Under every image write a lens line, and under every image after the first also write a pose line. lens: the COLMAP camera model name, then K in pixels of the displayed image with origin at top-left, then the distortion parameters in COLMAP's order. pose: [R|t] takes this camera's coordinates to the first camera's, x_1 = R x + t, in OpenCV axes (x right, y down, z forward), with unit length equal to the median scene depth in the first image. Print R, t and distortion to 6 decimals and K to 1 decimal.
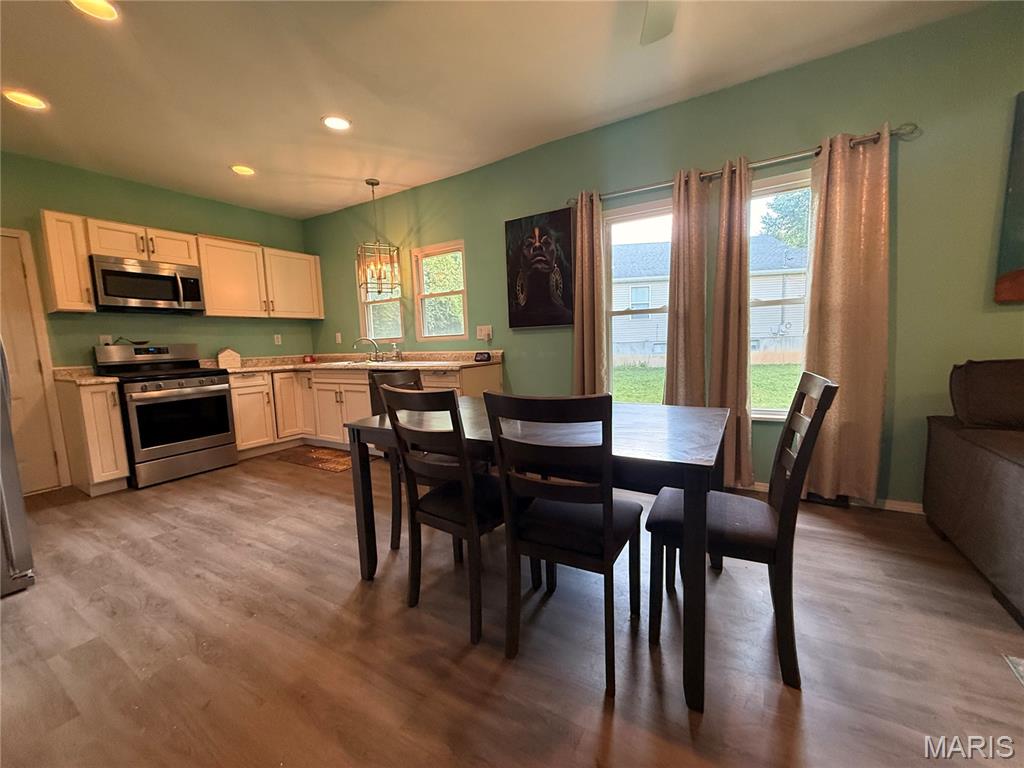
lens RADIAL K [[407.8, 0, 511.1], [0, 407.8, 386.4], [0, 0, 1]] dist [-0.000207, 0.000383]
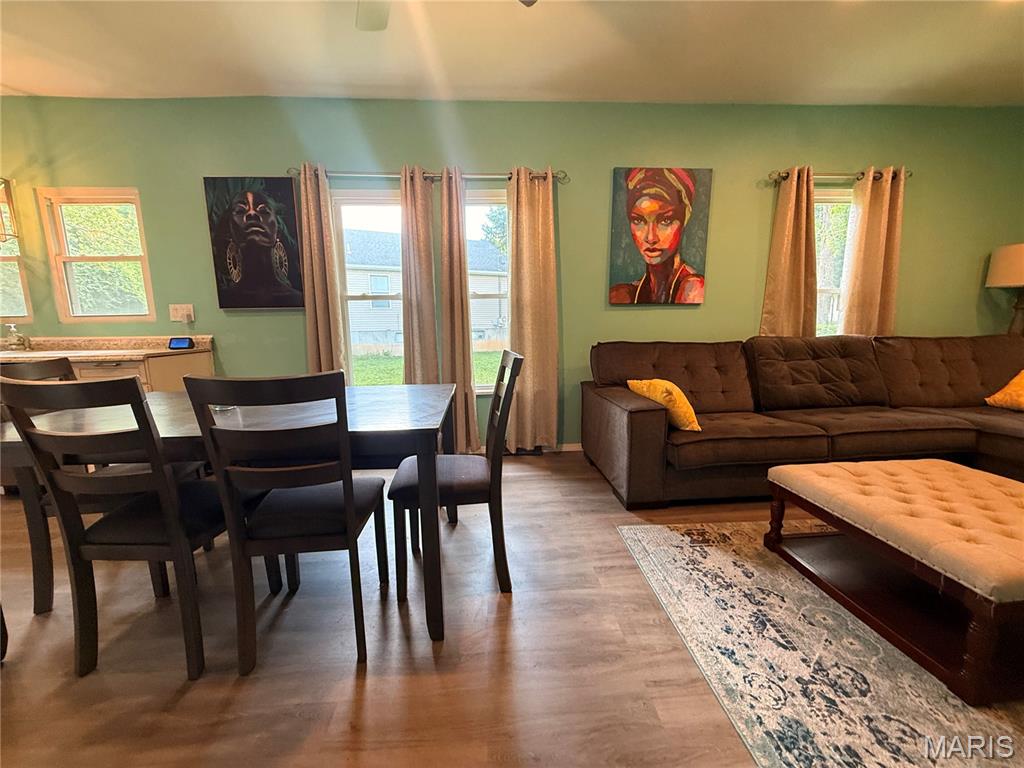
lens RADIAL K [[407.8, 0, 511.1], [0, 407.8, 385.8], [0, 0, 1]] dist [-0.000207, 0.000383]
pose [[0.822046, -0.061837, 0.566054, 0.005048], [0.048850, 0.998080, 0.038089, 0.017820], [-0.567322, -0.003659, 0.823488, -0.036969]]
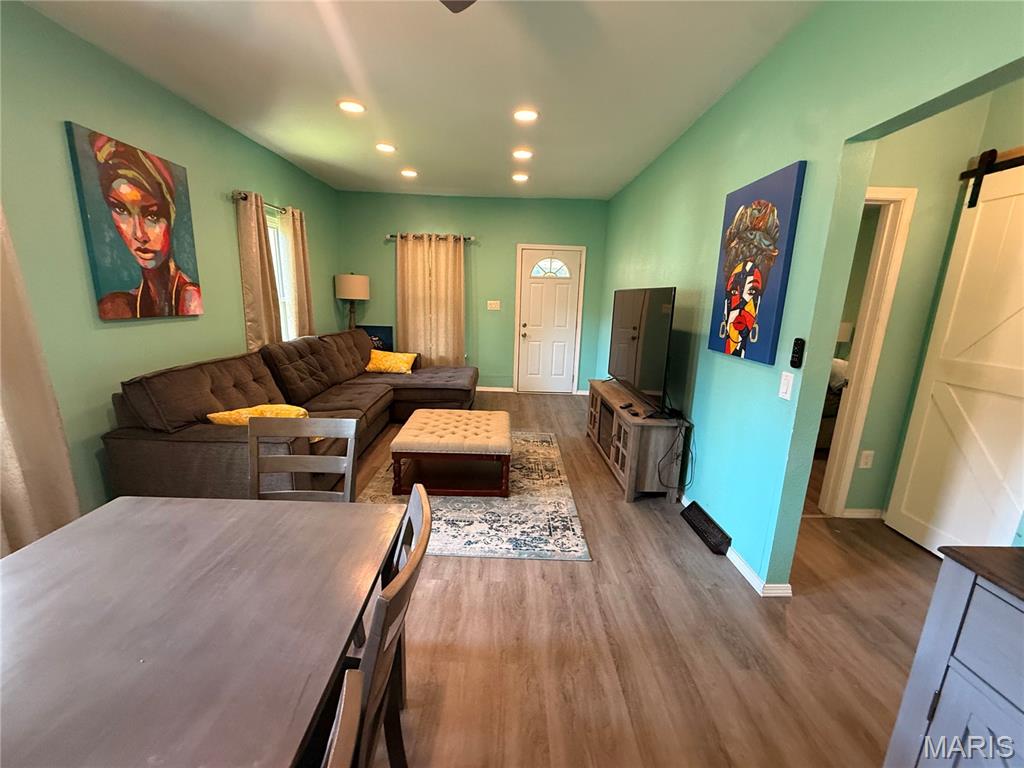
lens RADIAL K [[407.8, 0, 510.1], [0, 407.8, 385.1], [0, 0, 1]] dist [-0.000207, 0.000383]
pose [[-0.523020, -0.166714, 0.835857, -0.272451], [0.081988, 0.966295, 0.244032, -0.184639], [-0.848368, 0.196164, -0.491723, 0.556013]]
